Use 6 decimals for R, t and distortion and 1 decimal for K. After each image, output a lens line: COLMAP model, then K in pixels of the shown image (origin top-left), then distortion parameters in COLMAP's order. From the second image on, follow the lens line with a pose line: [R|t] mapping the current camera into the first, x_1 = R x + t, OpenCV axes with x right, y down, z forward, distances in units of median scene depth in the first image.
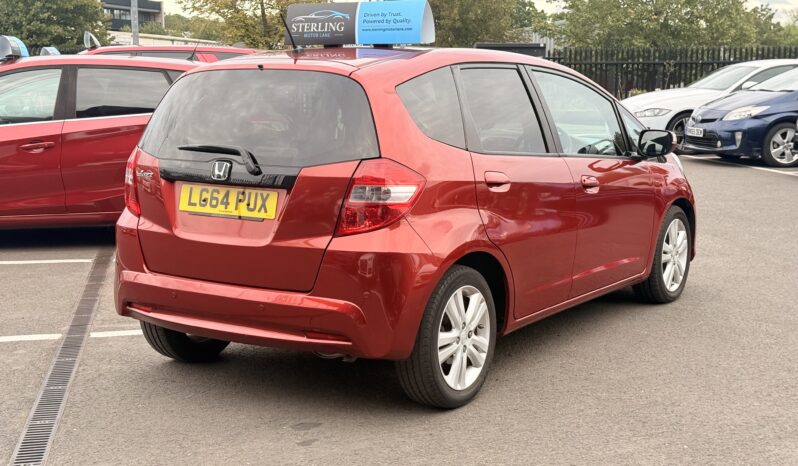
lens RADIAL K [[1077.2, 0, 398.5], [0, 1077.2, 233.7], [0, 0, 1]] dist [0.065115, 0.000000]
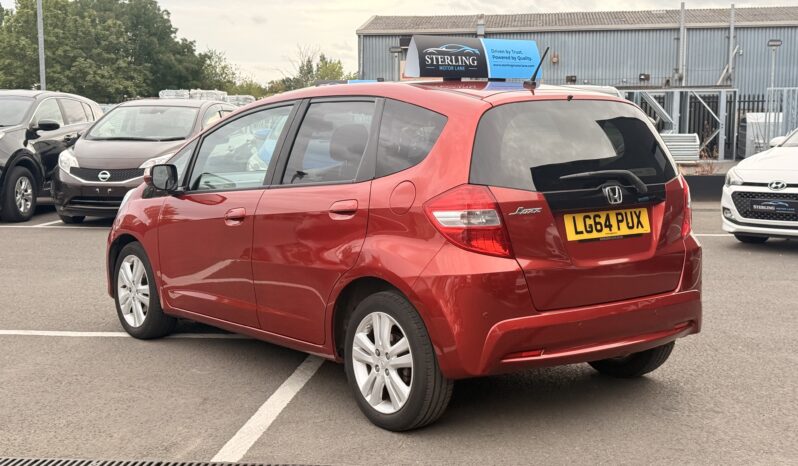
lens RADIAL K [[1077.2, 0, 399.8], [0, 1077.2, 233.3], [0, 0, 1]] dist [0.065115, 0.000000]
pose [[0.354036, -0.108148, 0.928958, -1.185527], [0.150024, 0.986996, 0.057729, -0.110133], [-0.923120, 0.118928, 0.365657, 0.788161]]
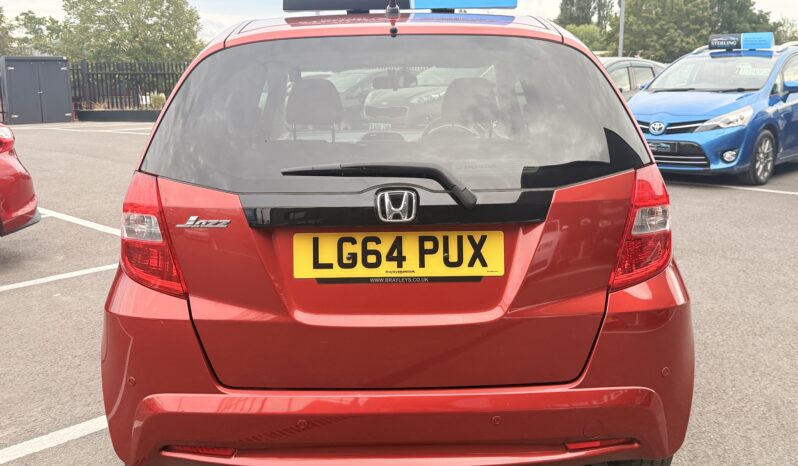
lens RADIAL K [[767.1, 0, 396.9], [0, 767.1, 229.0], [0, 0, 1]] dist [0.018746, 0.000000]
pose [[0.837468, -0.118044, 0.533585, -0.377084], [0.095944, 0.992986, 0.069091, -0.072208], [-0.537998, -0.006668, 0.842919, 0.629814]]
